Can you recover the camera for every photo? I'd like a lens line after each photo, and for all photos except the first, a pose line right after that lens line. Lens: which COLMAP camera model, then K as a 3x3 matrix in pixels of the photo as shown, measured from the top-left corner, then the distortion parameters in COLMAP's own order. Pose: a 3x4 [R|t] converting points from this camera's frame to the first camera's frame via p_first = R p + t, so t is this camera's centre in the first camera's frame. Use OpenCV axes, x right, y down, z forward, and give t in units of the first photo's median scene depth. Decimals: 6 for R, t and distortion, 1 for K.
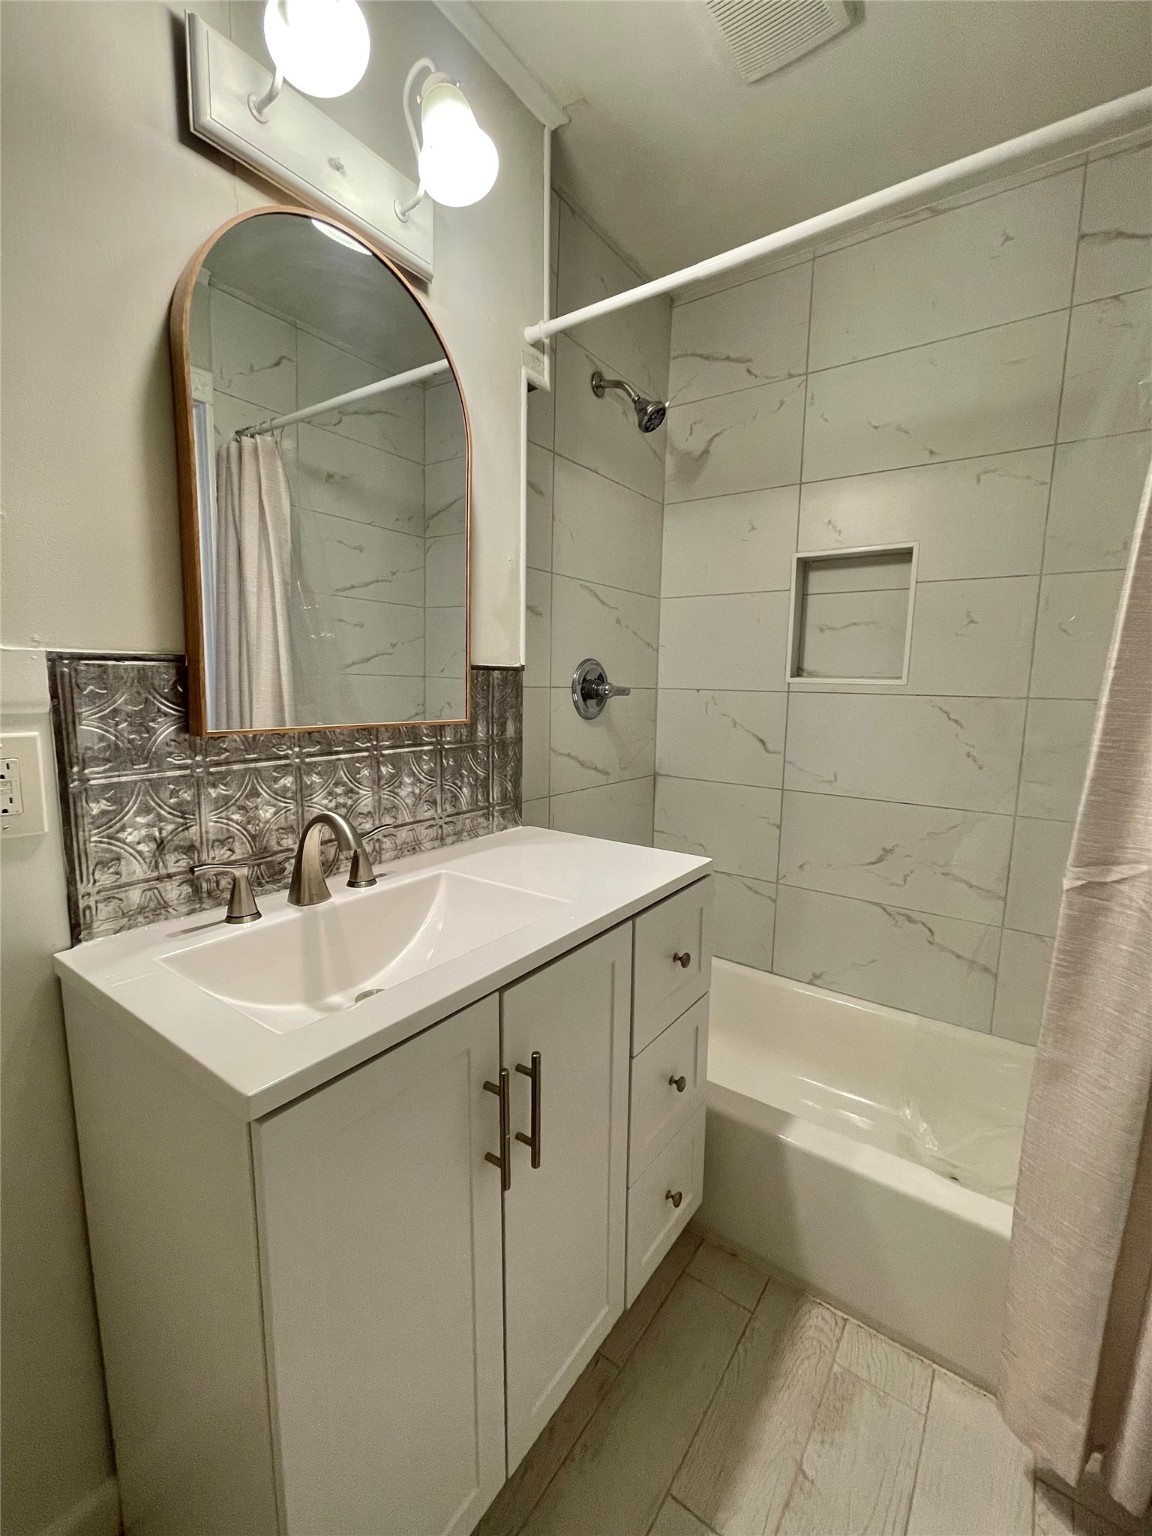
lens RADIAL K [[651.4, 0, 573.5], [0, 651.4, 768.9], [0, 0, 1]] dist [-0.004794, 0.000499]
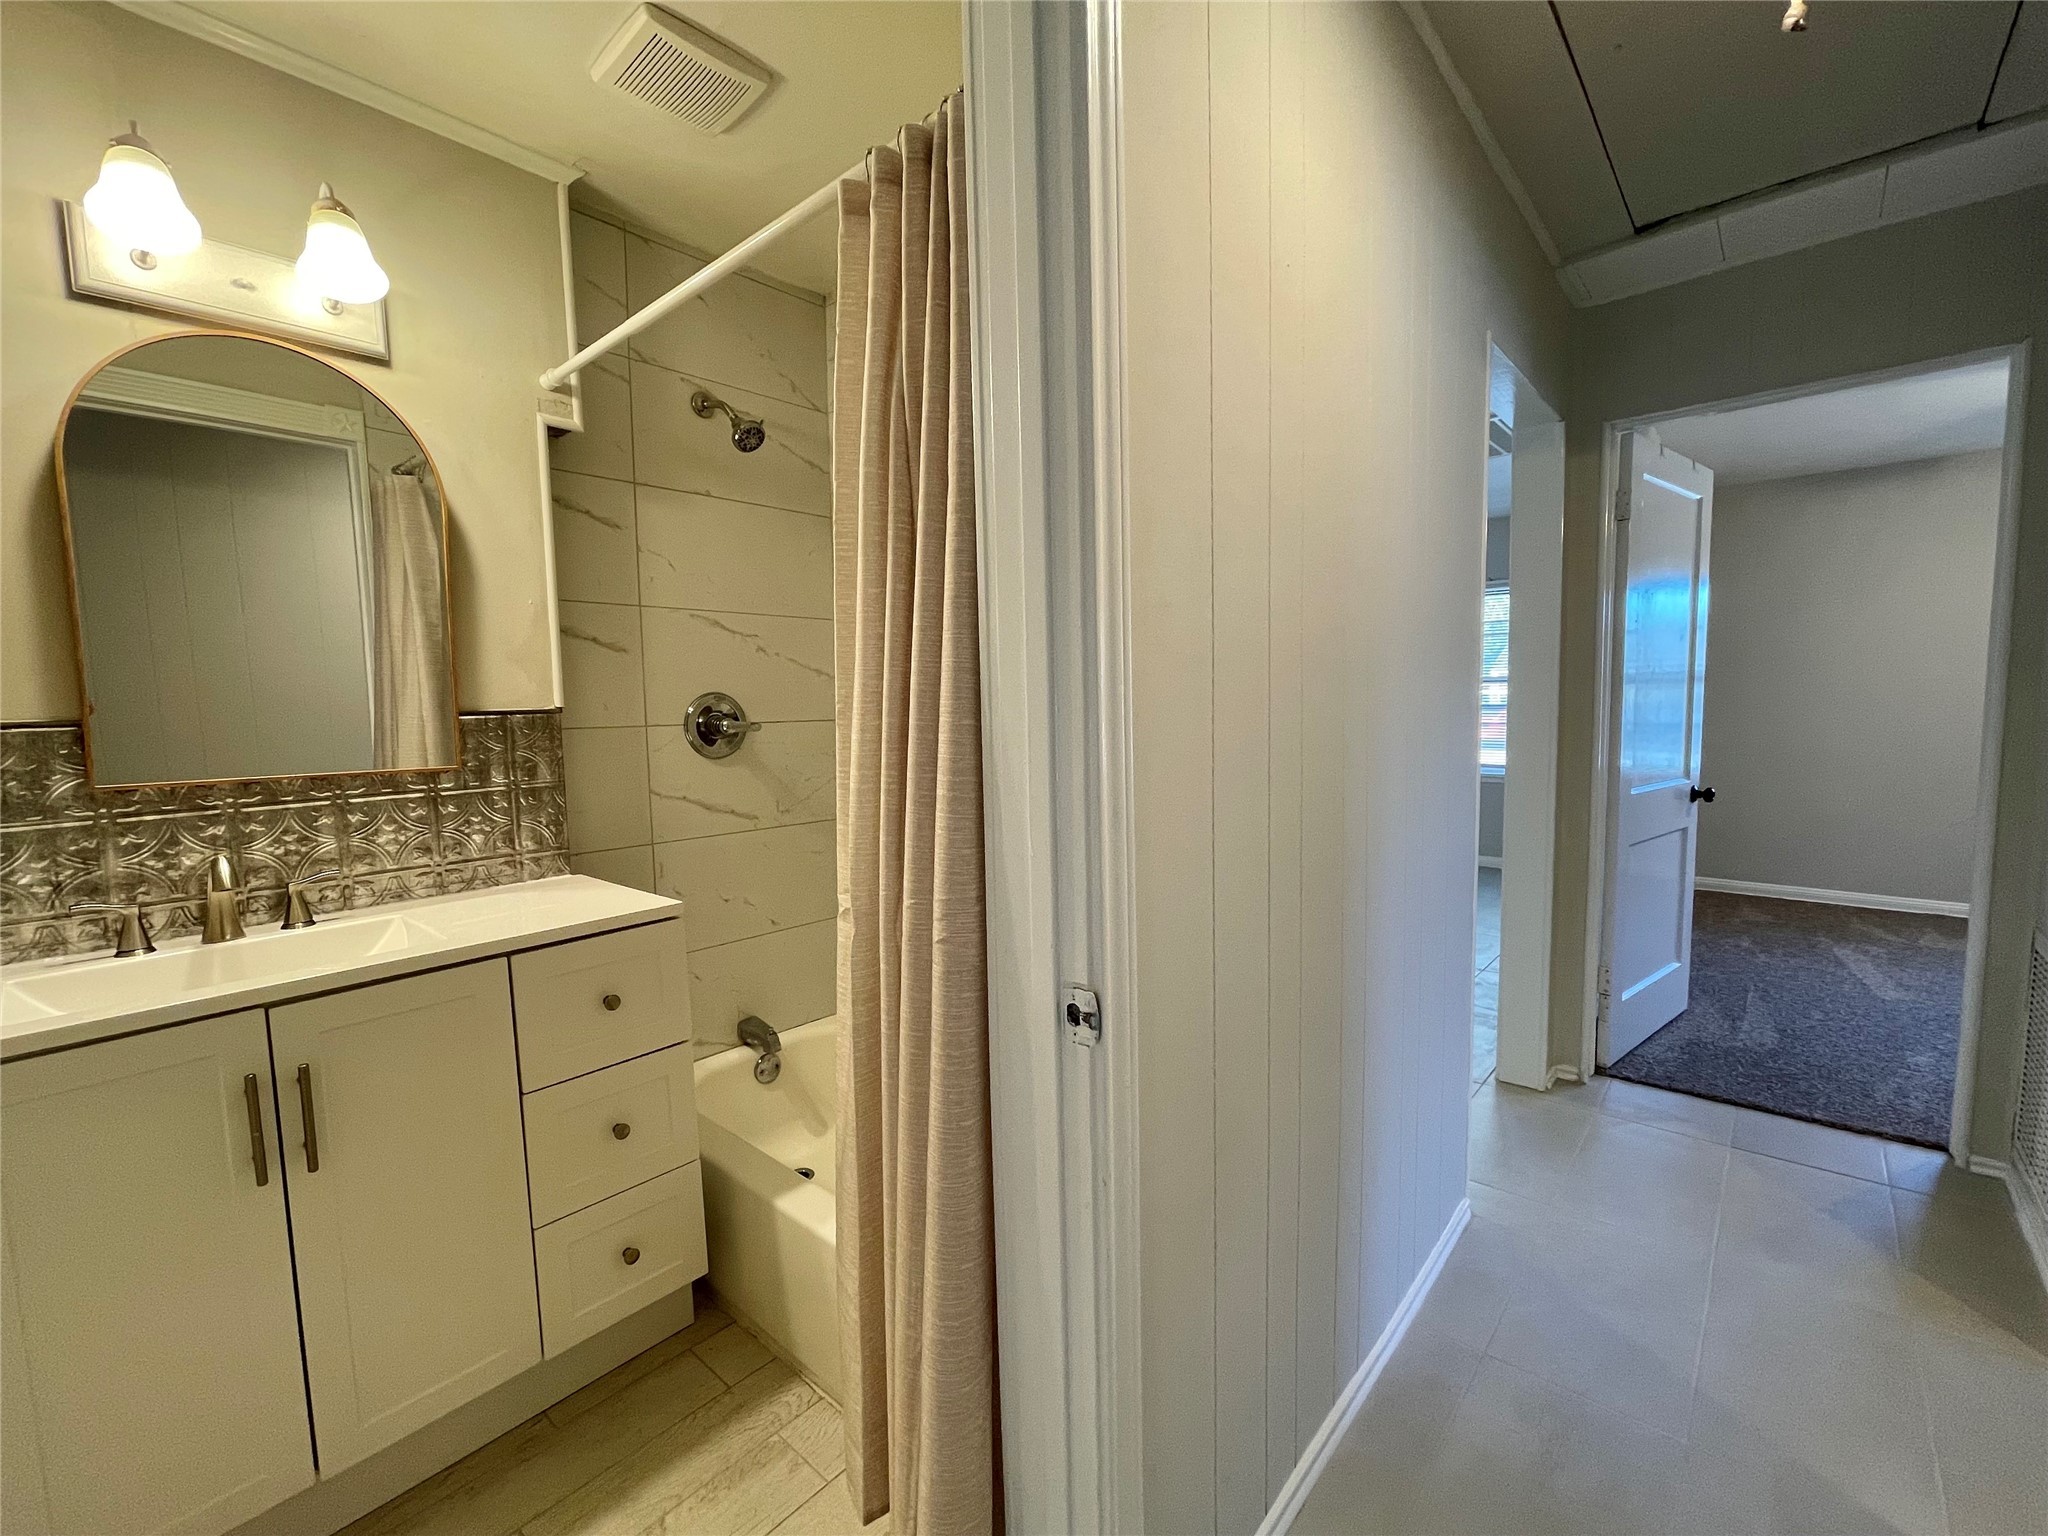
lens RADIAL K [[868.6, 0, 1026.2], [0, 868.6, 767.3], [0, 0, 1]] dist [-0.004794, 0.000499]
pose [[0.995557, -0.027475, -0.090062, 0.931230], [0.022401, 0.998130, -0.056873, 0.024194], [0.091456, 0.054602, 0.994311, -0.279364]]
